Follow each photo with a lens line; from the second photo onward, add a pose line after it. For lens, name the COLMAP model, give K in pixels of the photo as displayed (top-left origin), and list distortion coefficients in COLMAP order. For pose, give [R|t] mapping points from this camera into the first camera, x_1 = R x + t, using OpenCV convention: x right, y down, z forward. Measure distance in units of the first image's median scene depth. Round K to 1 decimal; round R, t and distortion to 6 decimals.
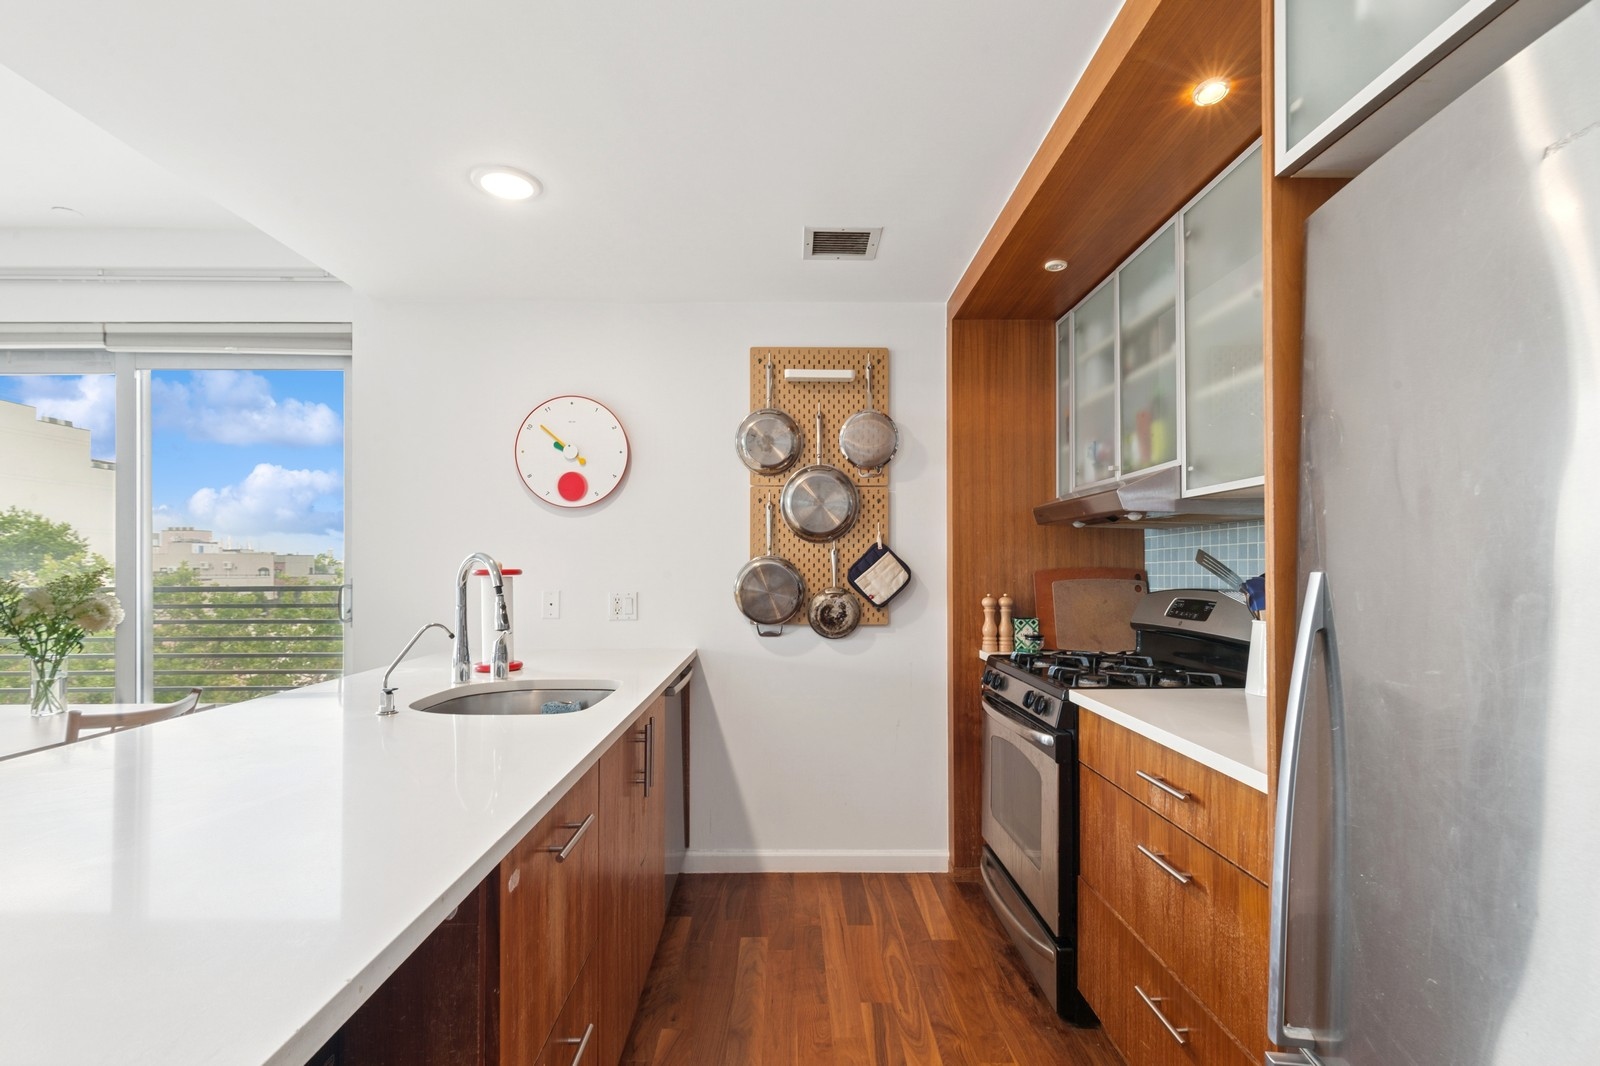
lens RADIAL K [[731.2, 0, 797.3], [0, 731.2, 563.9], [0, 0, 1]] dist [0.017054, 0.000125]
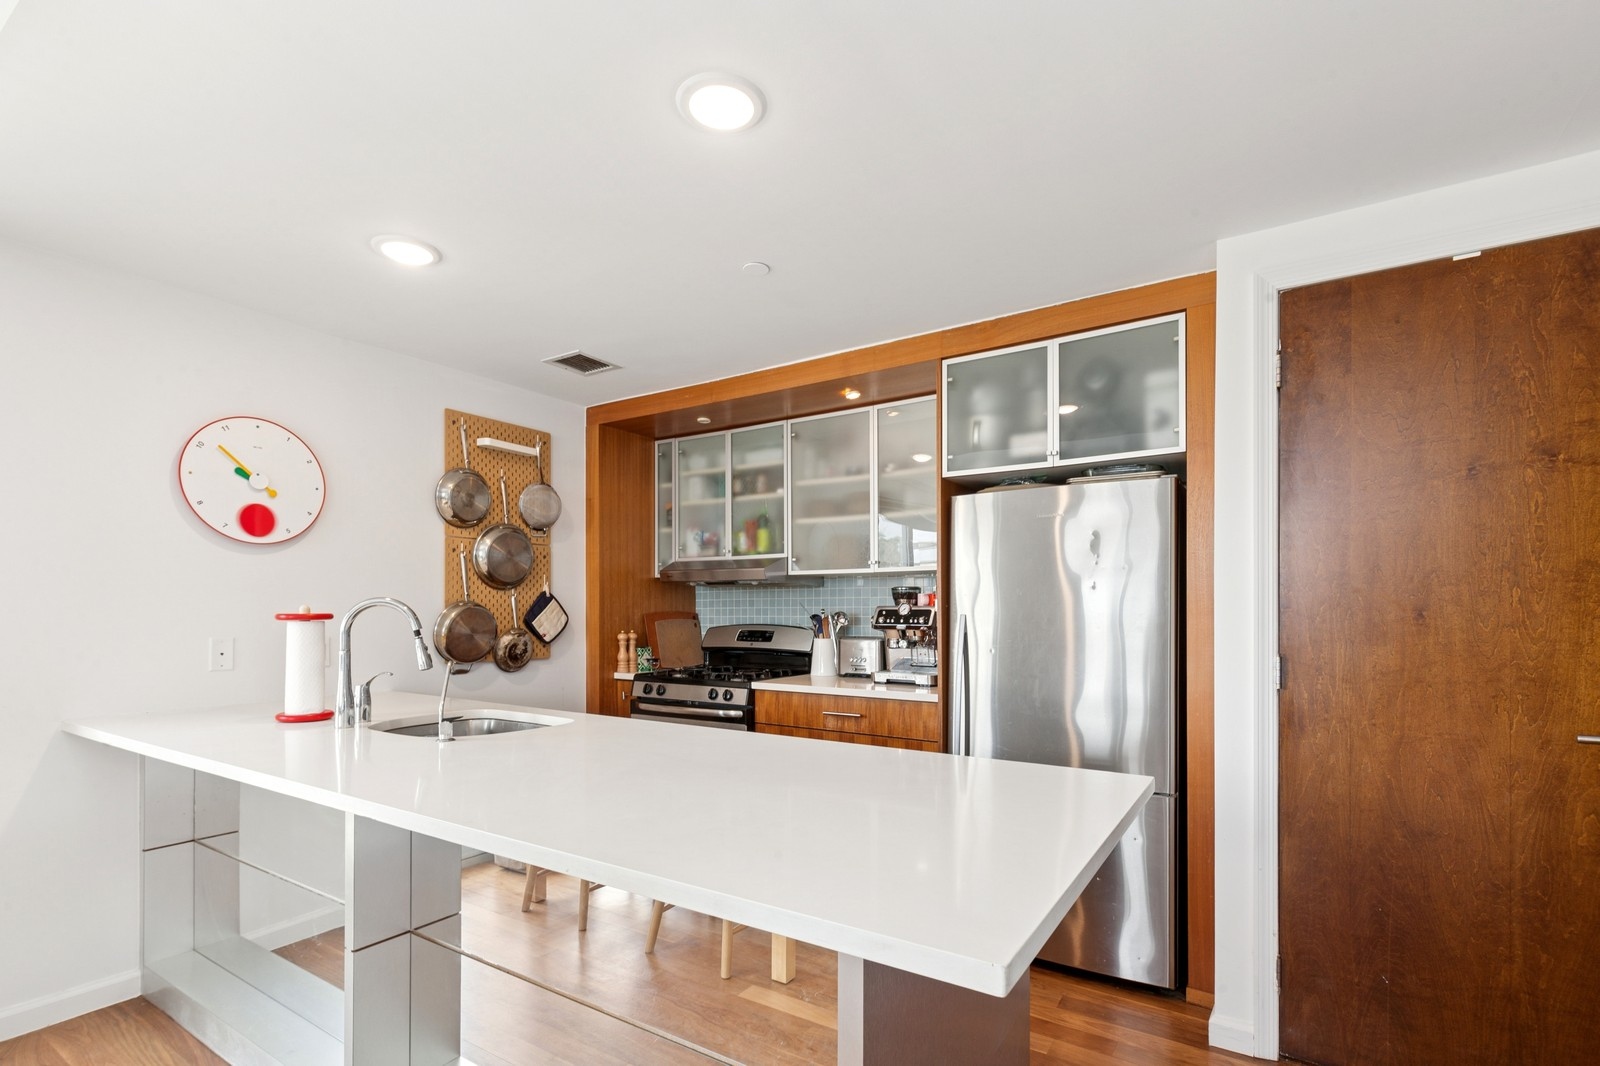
lens RADIAL K [[743.7, 0, 799.9], [0, 743.7, 609.8], [0, 0, 1]] dist [0.000369, 0.000106]
pose [[0.555710, 0.001971, 0.831374, -0.693467], [-0.005875, 0.999982, 0.001556, -0.002400], [-0.831356, -0.005749, 0.555711, -0.048897]]
